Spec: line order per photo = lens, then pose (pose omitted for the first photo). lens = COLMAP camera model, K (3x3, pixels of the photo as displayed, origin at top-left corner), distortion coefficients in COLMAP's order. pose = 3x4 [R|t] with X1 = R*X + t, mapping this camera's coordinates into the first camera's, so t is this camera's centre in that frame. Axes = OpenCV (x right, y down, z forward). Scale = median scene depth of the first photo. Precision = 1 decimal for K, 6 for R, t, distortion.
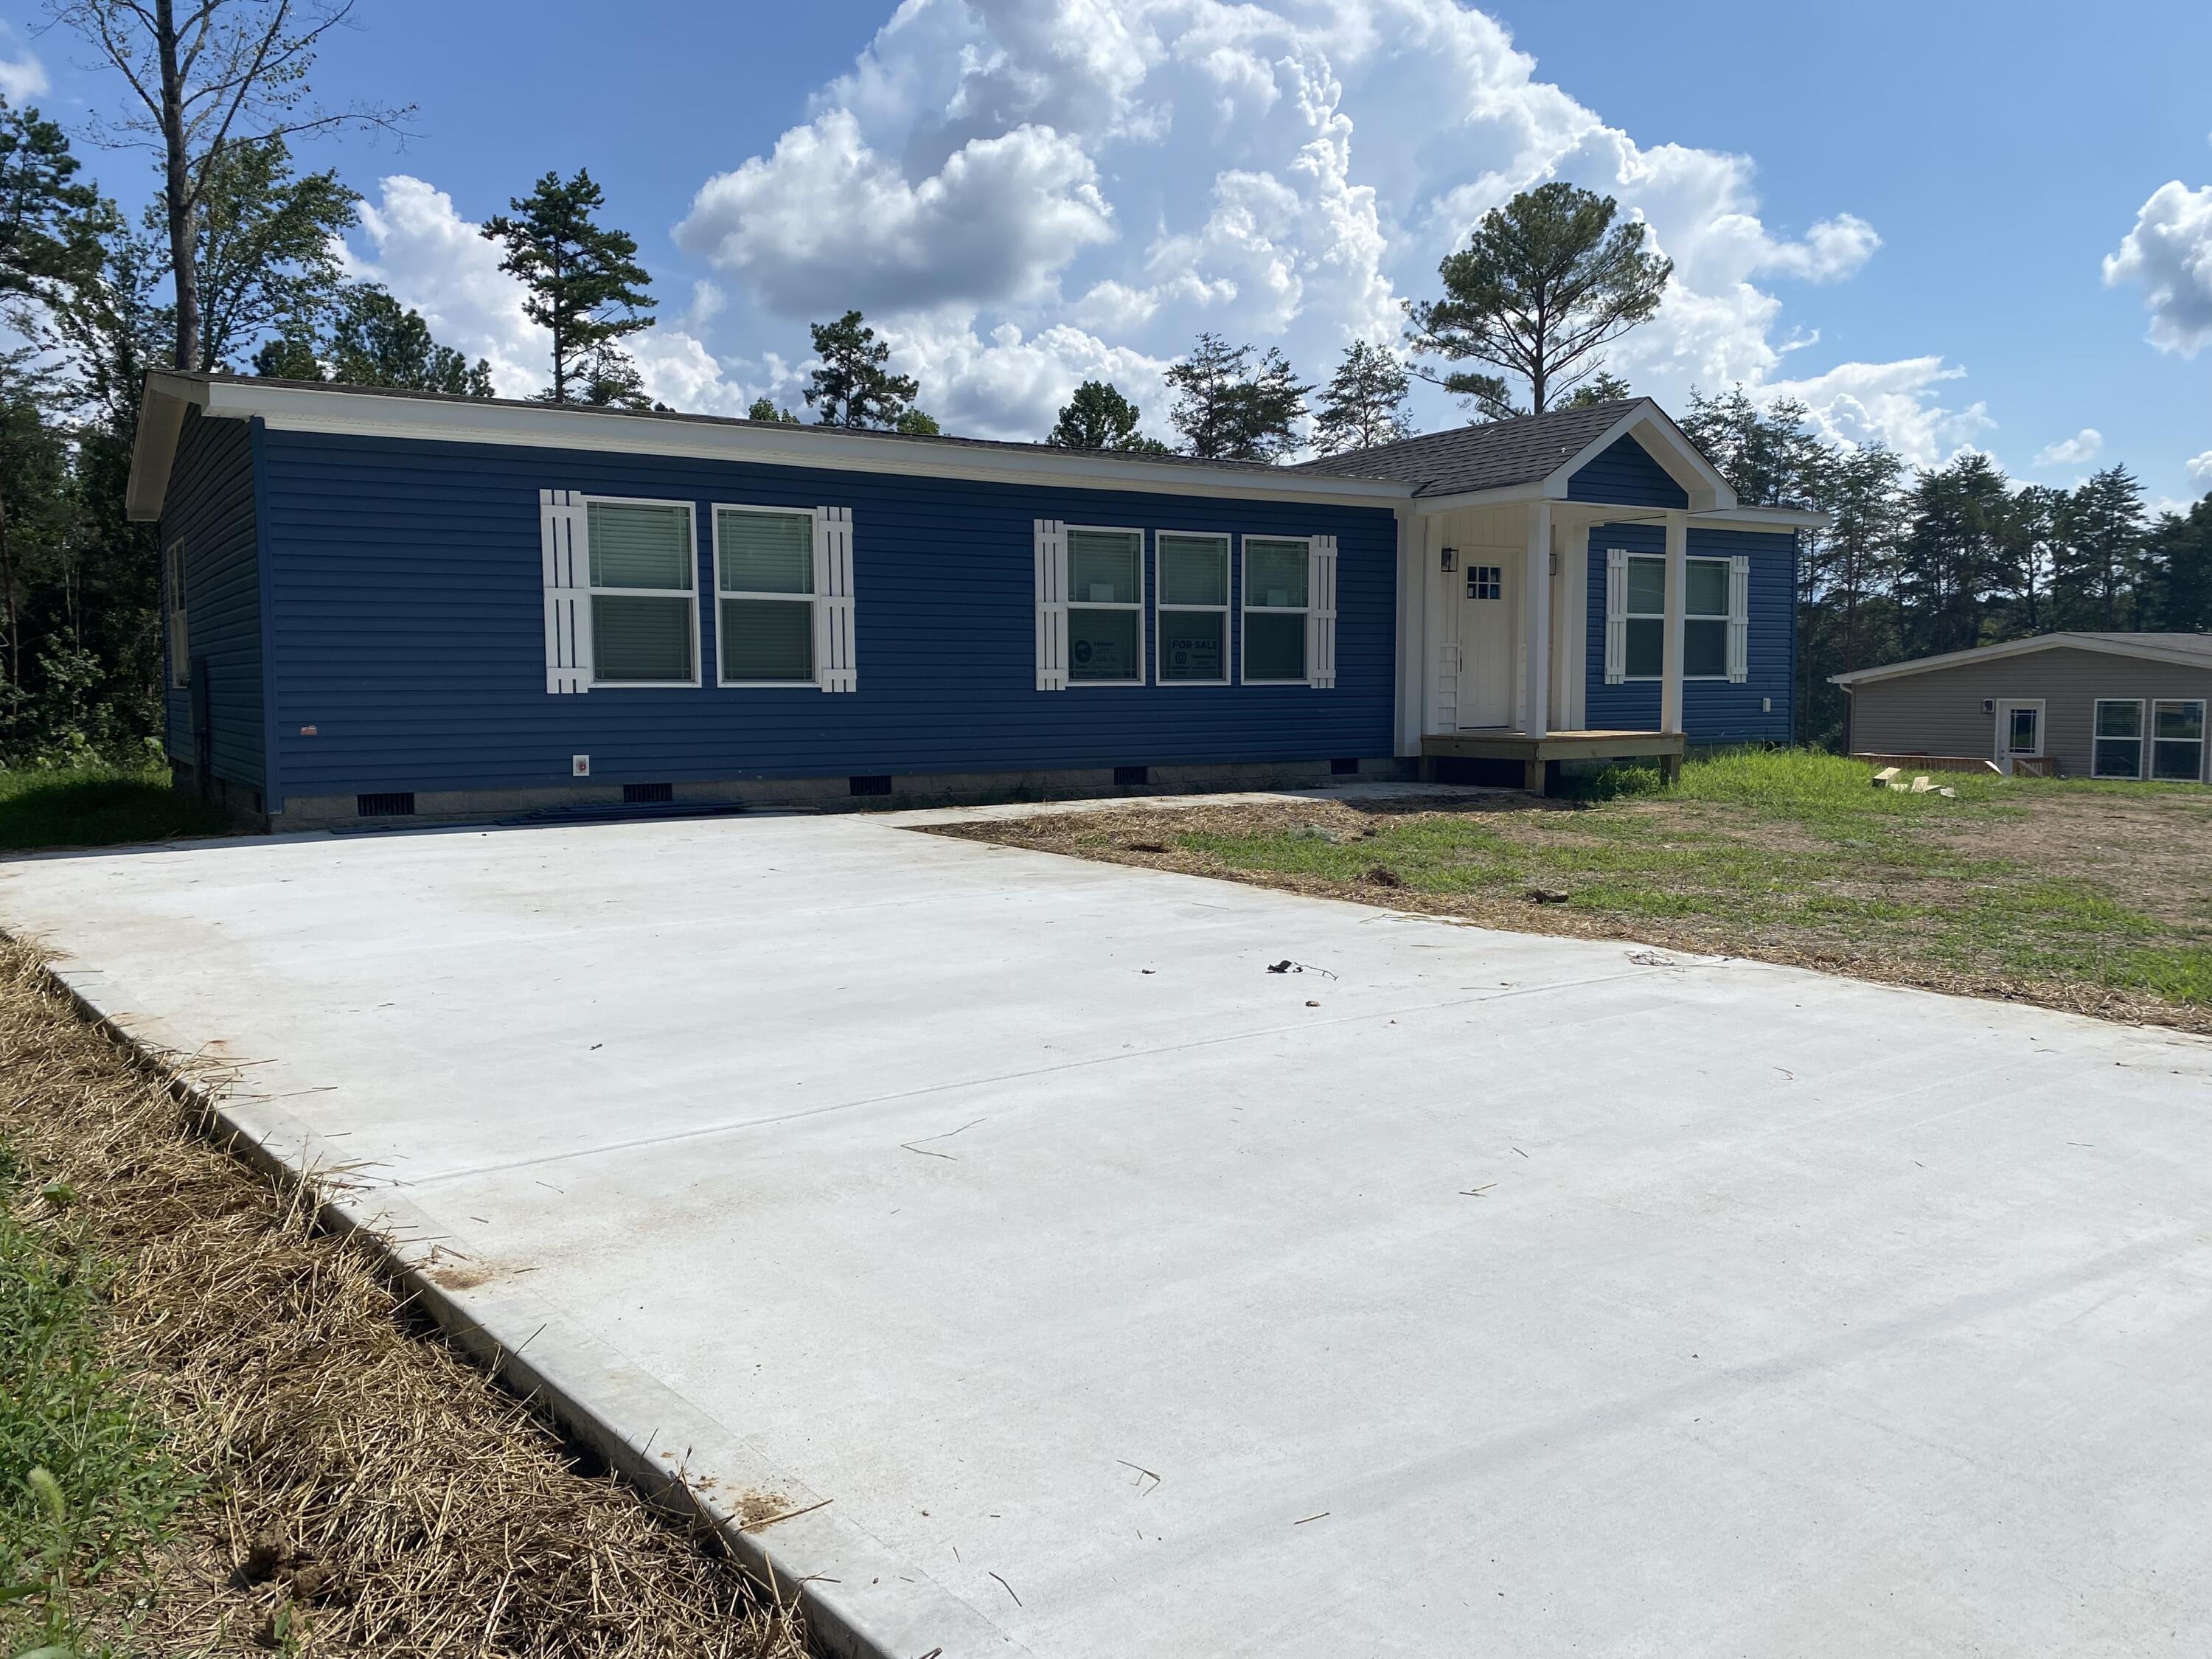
lens RADIAL K [[1670.4, 0, 1106.0], [0, 1670.4, 829.5], [0, 0, 1]] dist [0.003466, -0.005950]
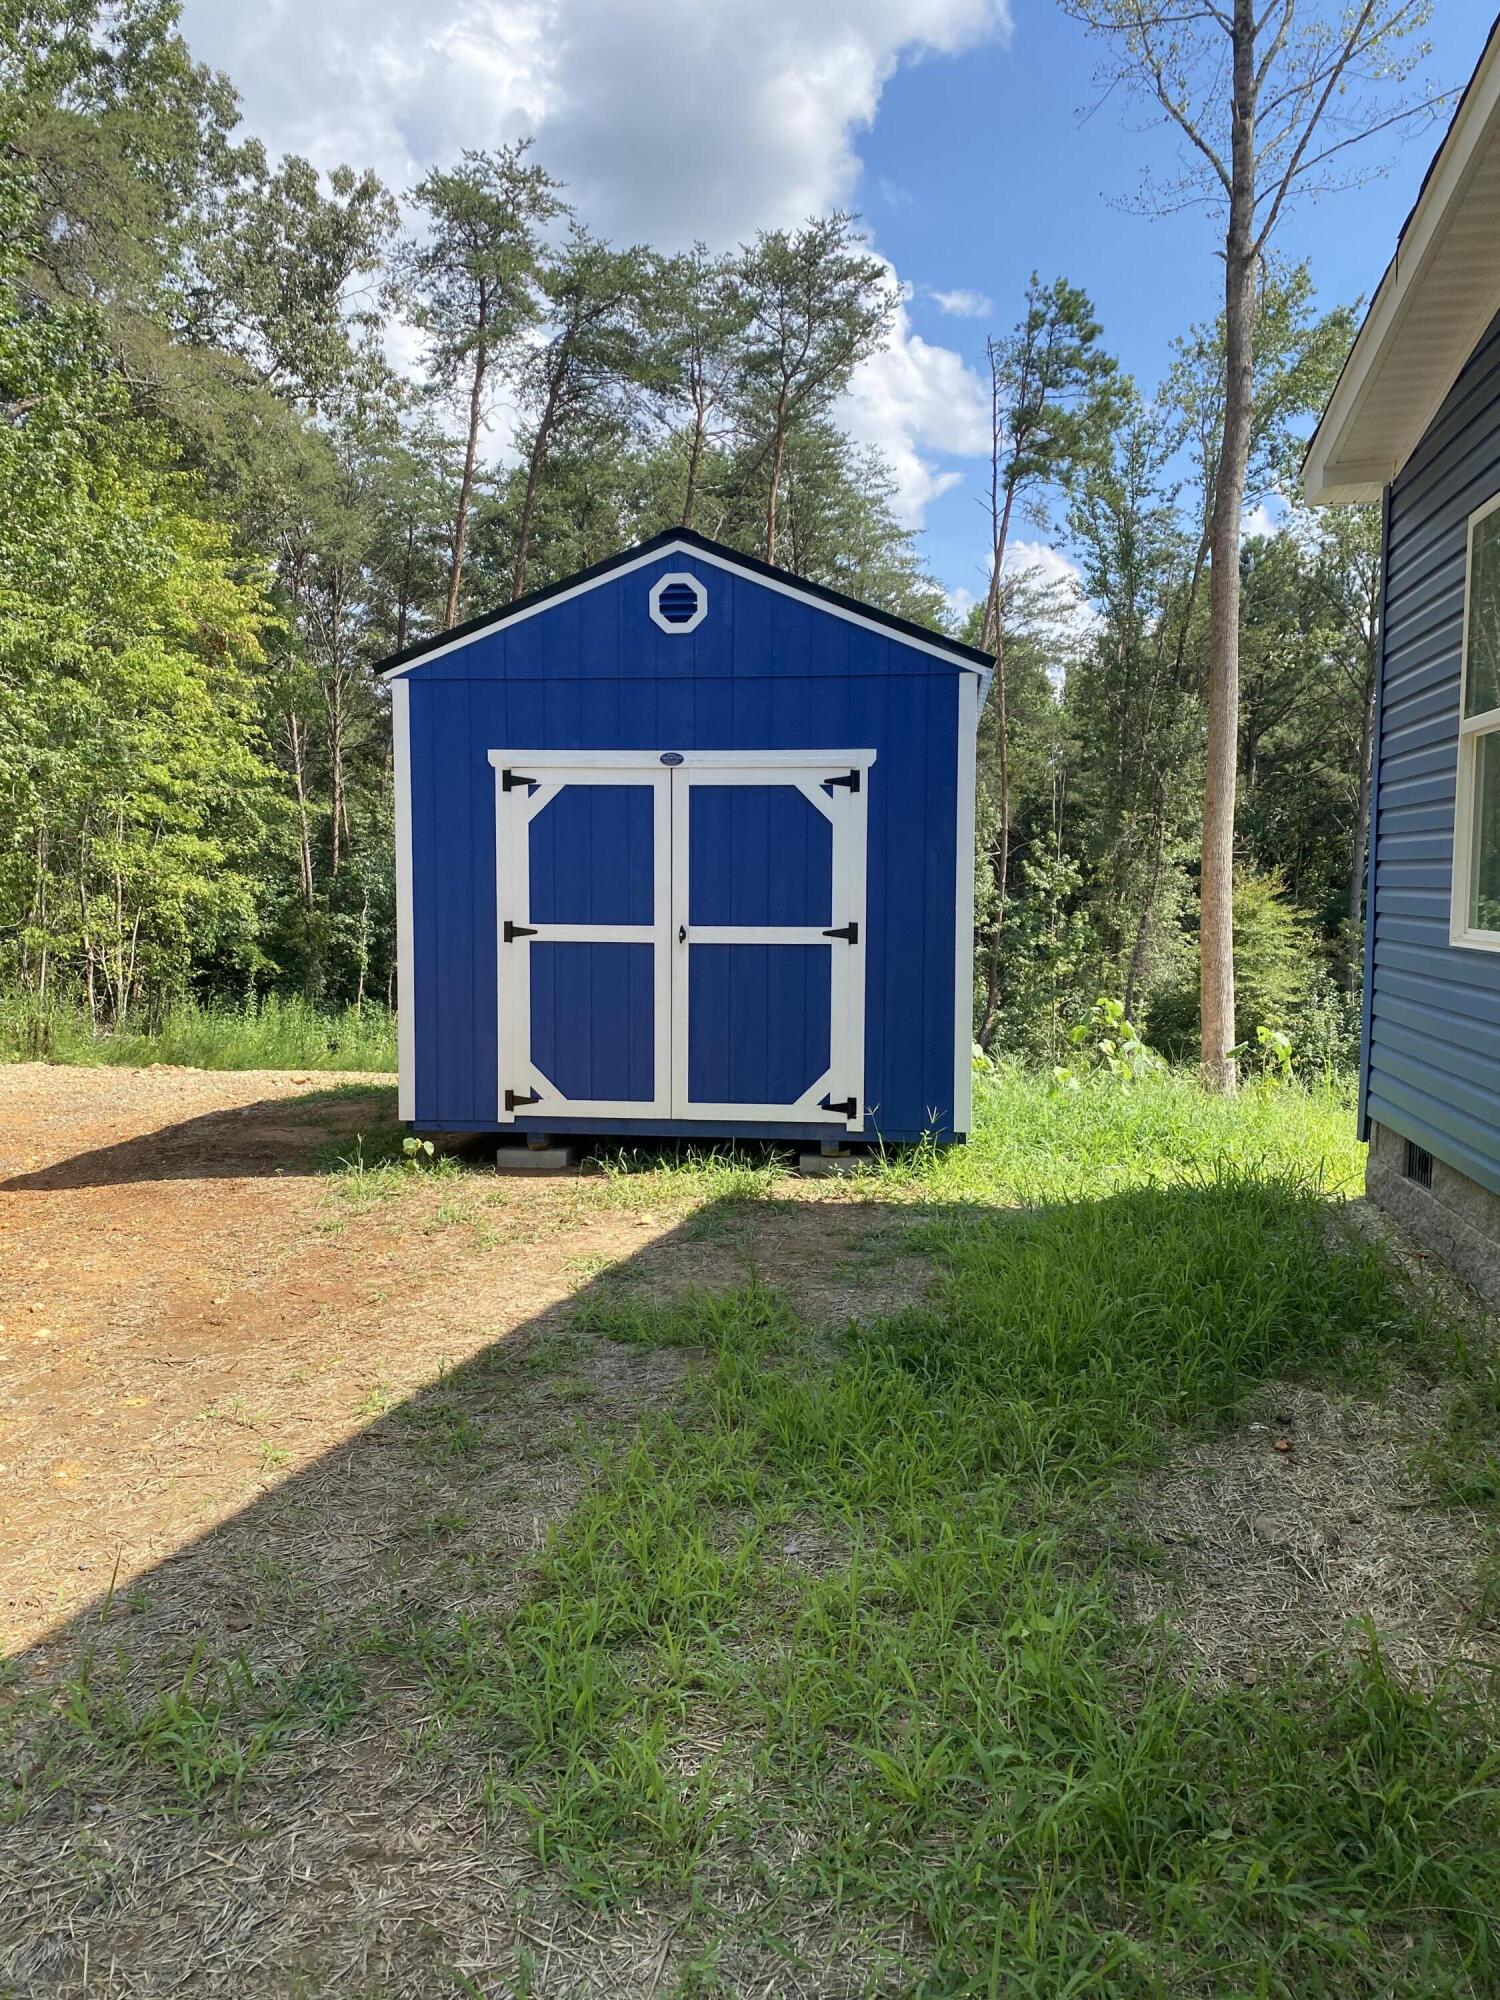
lens RADIAL K [[1510.3, 0, 744.1], [0, 1510.3, 1061.4], [0, 0, 1]] dist [0.003466, -0.005950]
pose [[0.736629, 0.085318, -0.670894, -0.152122], [-0.067450, 0.996333, 0.052646, -0.022569], [0.672926, 0.006471, 0.739682, 0.228871]]
